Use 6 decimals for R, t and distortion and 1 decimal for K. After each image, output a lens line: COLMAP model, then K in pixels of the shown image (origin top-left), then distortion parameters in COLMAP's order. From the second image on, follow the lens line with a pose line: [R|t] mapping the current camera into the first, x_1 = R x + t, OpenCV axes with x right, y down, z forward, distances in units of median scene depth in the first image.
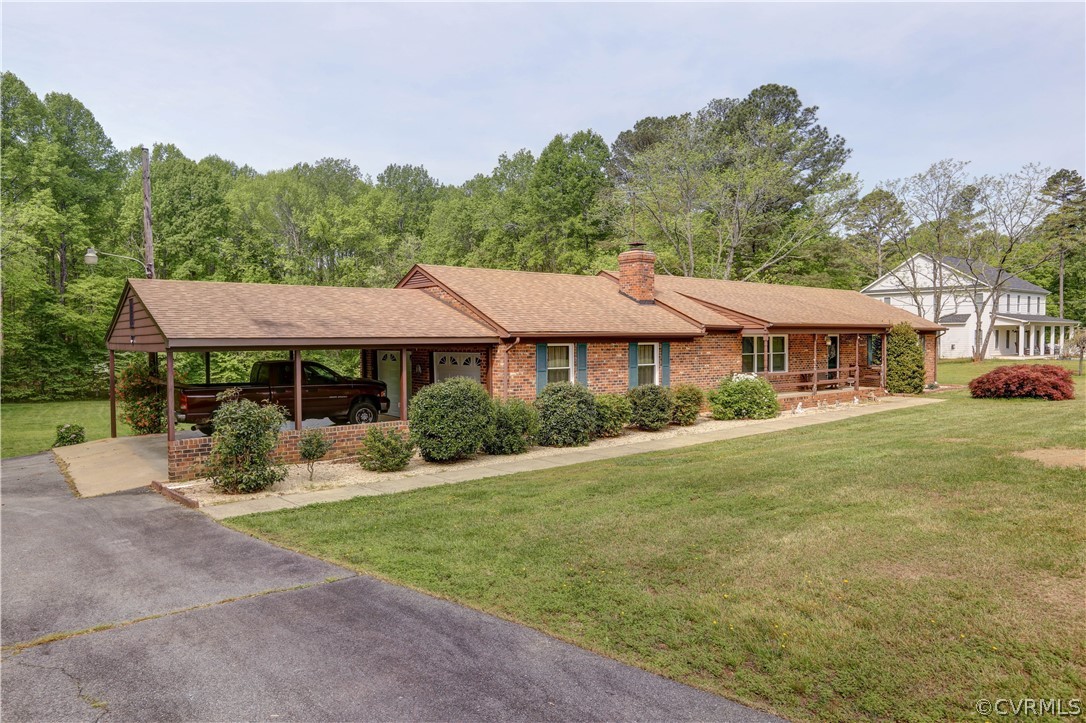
lens RADIAL K [[730.7, 0, 541.8], [0, 730.7, 360.2], [0, 0, 1]] dist [0.019543, 0.019326]
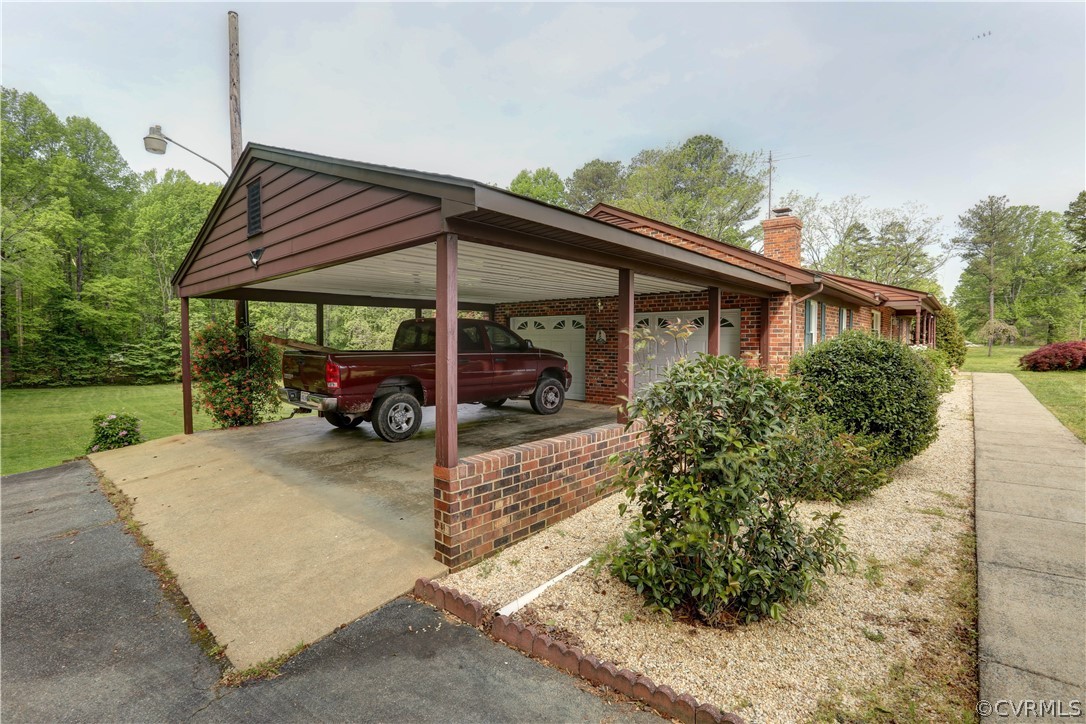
lens RADIAL K [[500.6, 0, 542.1], [0, 500.6, 359.5], [0, 0, 1]] dist [-0.035310, 0.012958]
pose [[0.982894, -0.002078, 0.184159, -0.092169], [0.000761, 0.999974, 0.007222, 0.009477], [-0.184169, -0.006959, 0.982870, 0.134080]]
